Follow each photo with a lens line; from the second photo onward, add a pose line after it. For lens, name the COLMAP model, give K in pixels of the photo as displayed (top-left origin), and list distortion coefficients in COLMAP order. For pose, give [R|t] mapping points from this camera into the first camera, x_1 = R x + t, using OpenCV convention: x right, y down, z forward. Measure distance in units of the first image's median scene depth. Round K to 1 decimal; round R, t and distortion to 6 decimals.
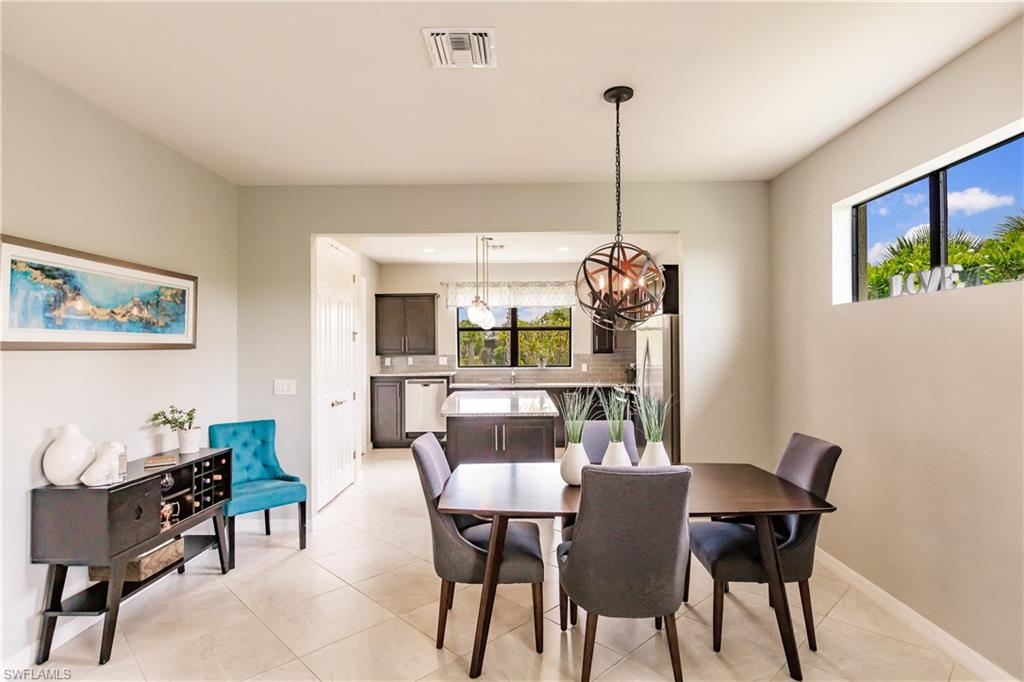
lens RADIAL K [[523.7, 0, 513.2], [0, 523.7, 344.5], [0, 0, 1]] dist [-0.001914, -0.001277]
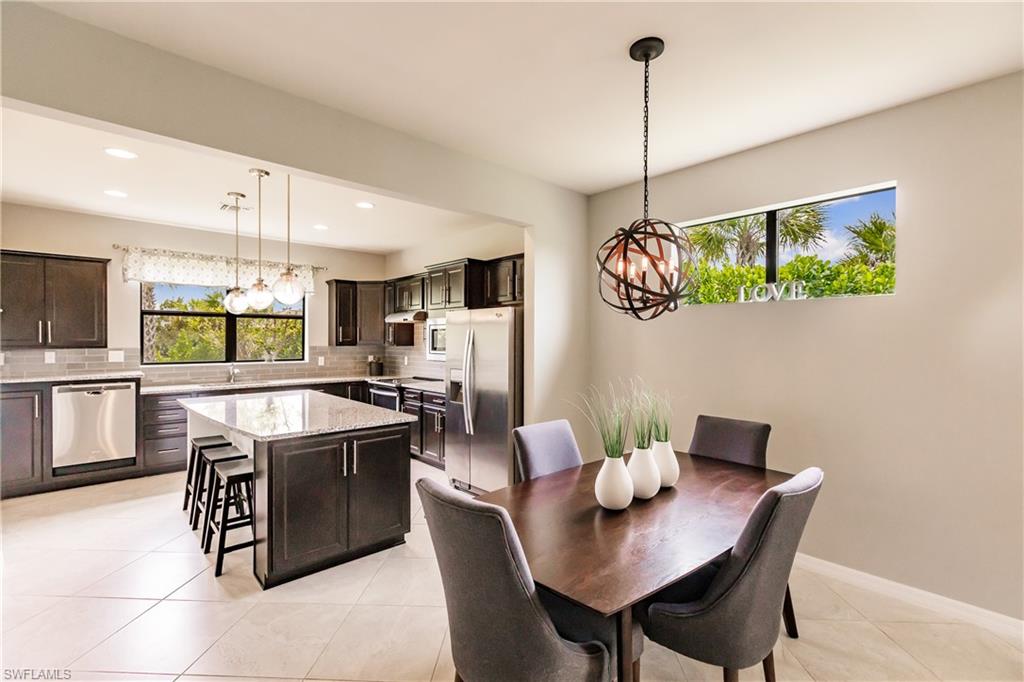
lens RADIAL K [[457.0, 0, 510.5], [0, 457.0, 340.7], [0, 0, 1]] dist [0.003942, -0.000603]
pose [[0.738794, 0.005914, 0.673905, -0.354345], [-0.010911, 0.999935, 0.003186, 0.005529], [-0.673843, -0.009707, 0.738811, 0.424893]]
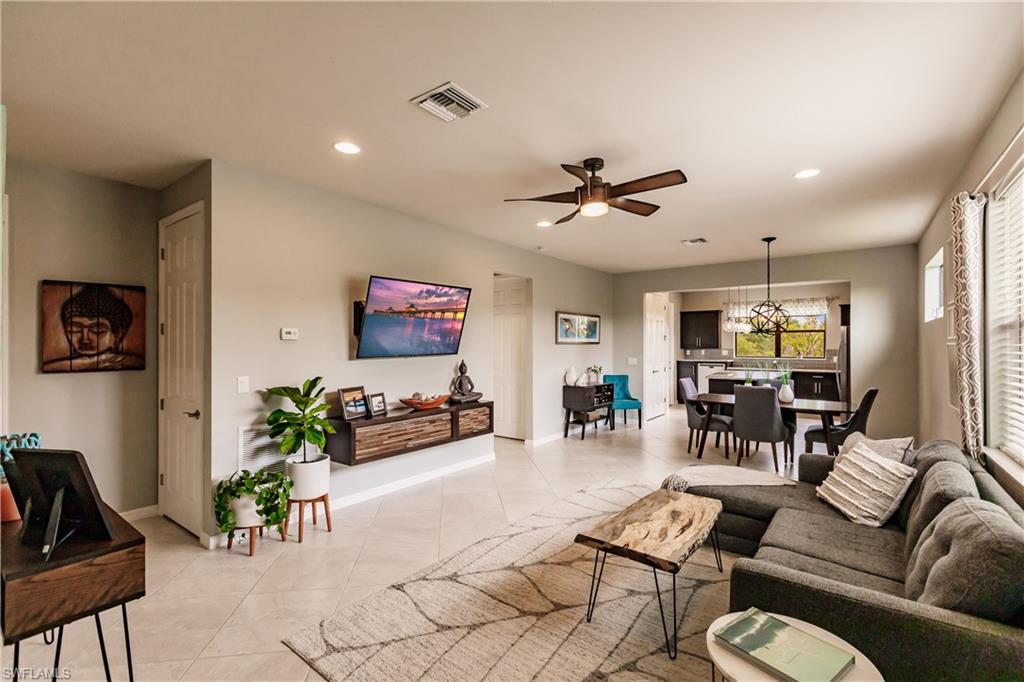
lens RADIAL K [[457.0, 0, 514.9], [0, 457.0, 342.8], [0, 0, 1]] dist [0.003942, -0.000603]
pose [[0.803413, 0.005289, -0.595399, 0.389629], [-0.001947, 0.999979, 0.006256, -0.011757], [0.595420, -0.003866, 0.803406, -1.040897]]
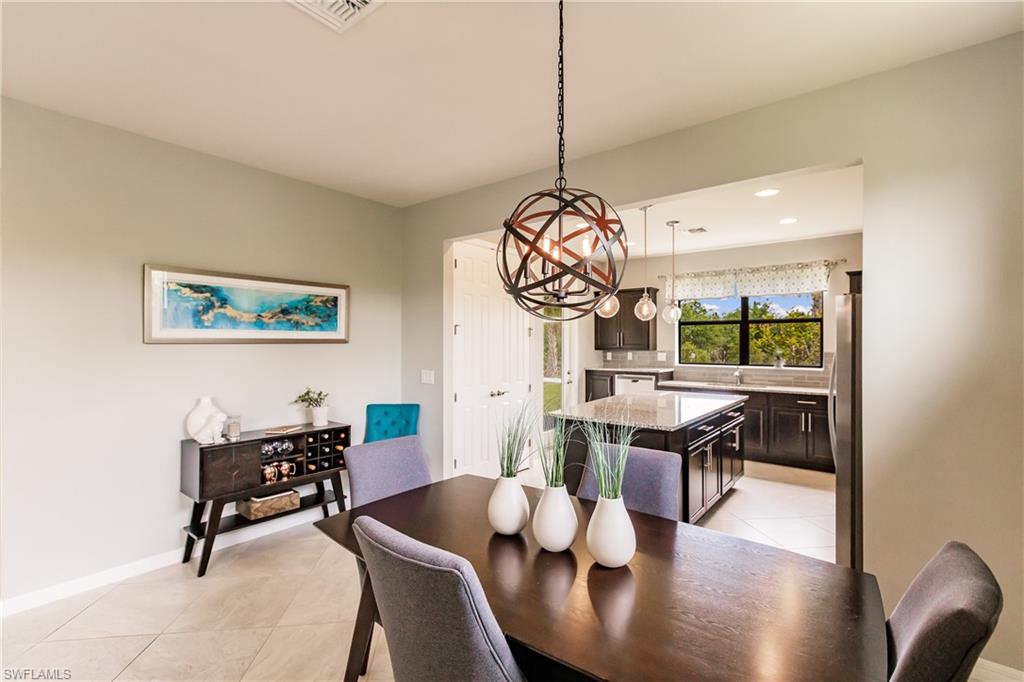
lens RADIAL K [[457.0, 0, 516.2], [0, 457.0, 340.2], [0, 0, 1]] dist [0.003942, -0.000603]
pose [[0.788887, 0.002570, -0.614533, 0.389419], [-0.001621, 0.999996, 0.002102, -0.001506], [0.614537, -0.000663, 0.788888, 0.379445]]
